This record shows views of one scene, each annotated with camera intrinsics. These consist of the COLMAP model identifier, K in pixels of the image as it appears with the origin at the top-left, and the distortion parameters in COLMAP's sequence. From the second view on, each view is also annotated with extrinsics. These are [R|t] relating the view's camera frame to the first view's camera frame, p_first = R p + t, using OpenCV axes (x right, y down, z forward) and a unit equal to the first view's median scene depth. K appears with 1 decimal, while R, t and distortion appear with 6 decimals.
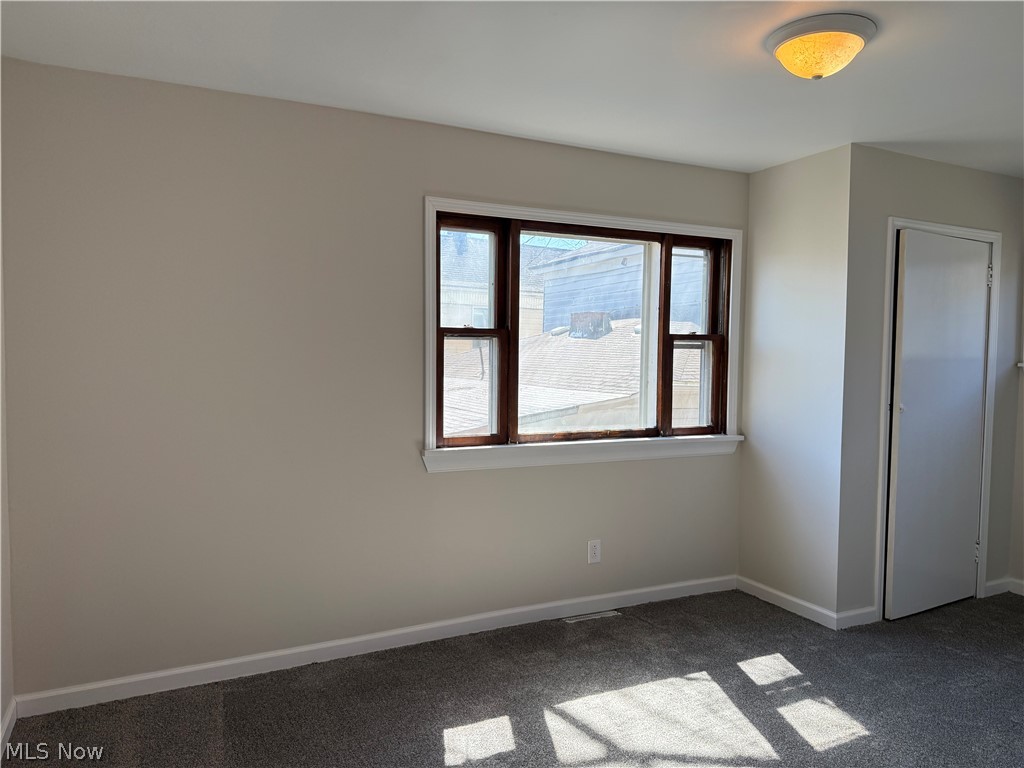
lens RADIAL K [[719.7, 0, 496.0], [0, 719.7, 384.8], [0, 0, 1]] dist [0.109256, -0.138240]
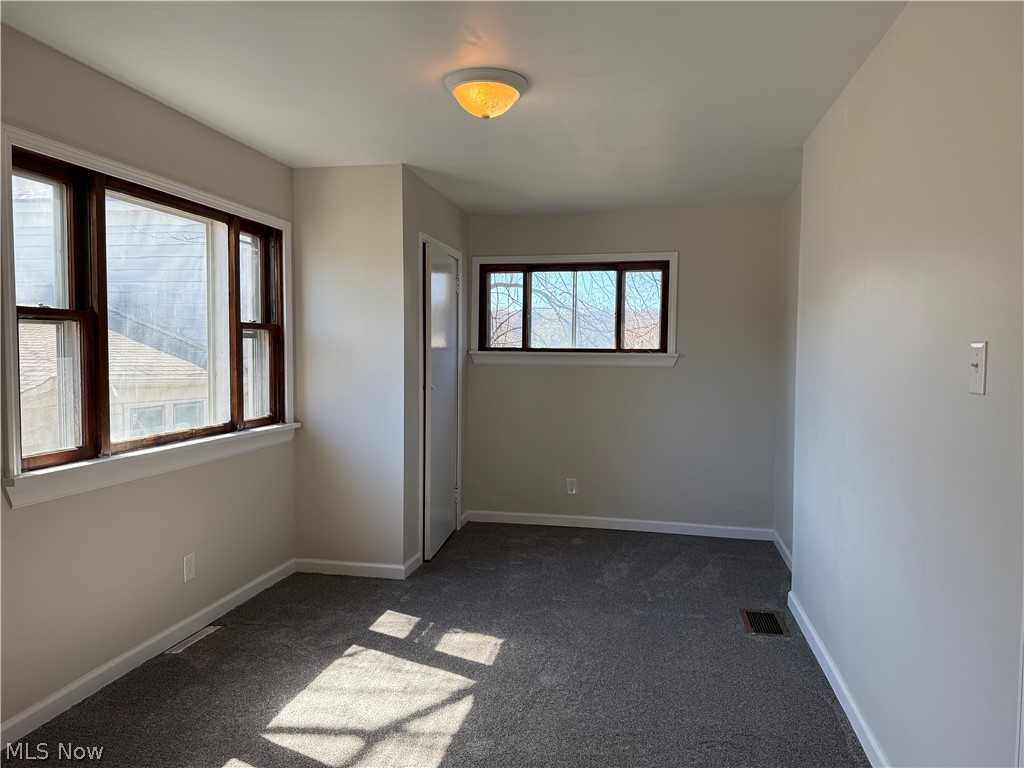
lens RADIAL K [[728.5, 0, 512.0], [0, 728.5, 384.0], [0, 0, 1]] dist [-0.009223, -0.007047]
pose [[0.595103, -0.042514, 0.802524, -0.344263], [0.030967, 0.999071, 0.029963, -0.007512], [-0.803053, 0.007020, 0.595867, 0.161016]]
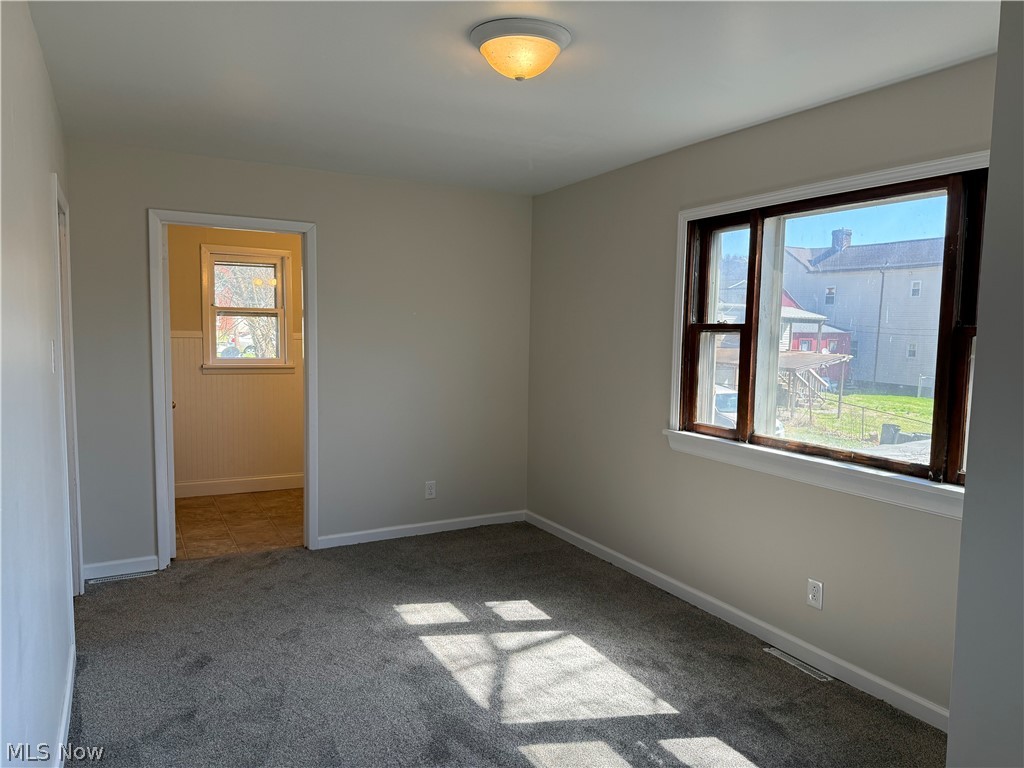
lens RADIAL K [[664.9, 0, 492.2], [0, 664.9, 386.6], [0, 0, 1]] dist [0.006531, 0.000242]
pose [[0.043127, 0.078674, -0.995967, 0.888113], [-0.062002, 0.995184, 0.075927, -0.039463], [0.997144, 0.058477, 0.047797, 0.608156]]
